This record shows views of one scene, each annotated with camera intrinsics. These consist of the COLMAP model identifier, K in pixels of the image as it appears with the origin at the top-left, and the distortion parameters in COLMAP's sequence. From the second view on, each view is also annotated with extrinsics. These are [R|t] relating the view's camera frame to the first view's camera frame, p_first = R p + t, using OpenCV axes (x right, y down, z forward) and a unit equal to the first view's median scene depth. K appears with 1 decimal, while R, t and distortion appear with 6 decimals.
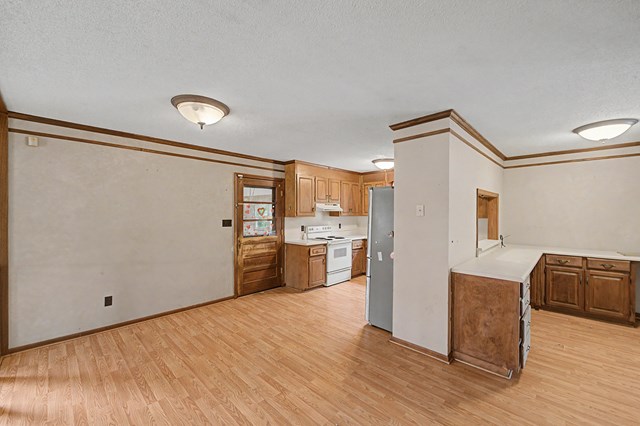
lens RADIAL K [[258.3, 0, 318.6], [0, 258.3, 215.0], [0, 0, 1]] dist [-0.002156, -0.000279]
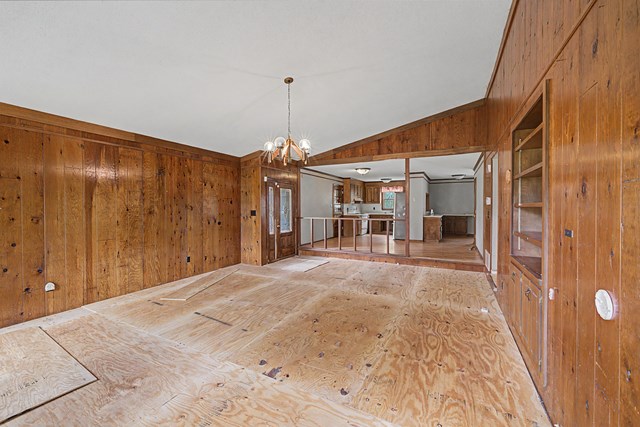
lens RADIAL K [[264.3, 0, 318.9], [0, 264.3, 209.4], [0, 0, 1]] dist [0.000214, -0.000138]
pose [[0.957220, -0.006950, 0.289277, -1.085129], [0.005750, 0.999971, 0.004998, 0.051257], [-0.289304, -0.003121, 0.957232, -1.172981]]
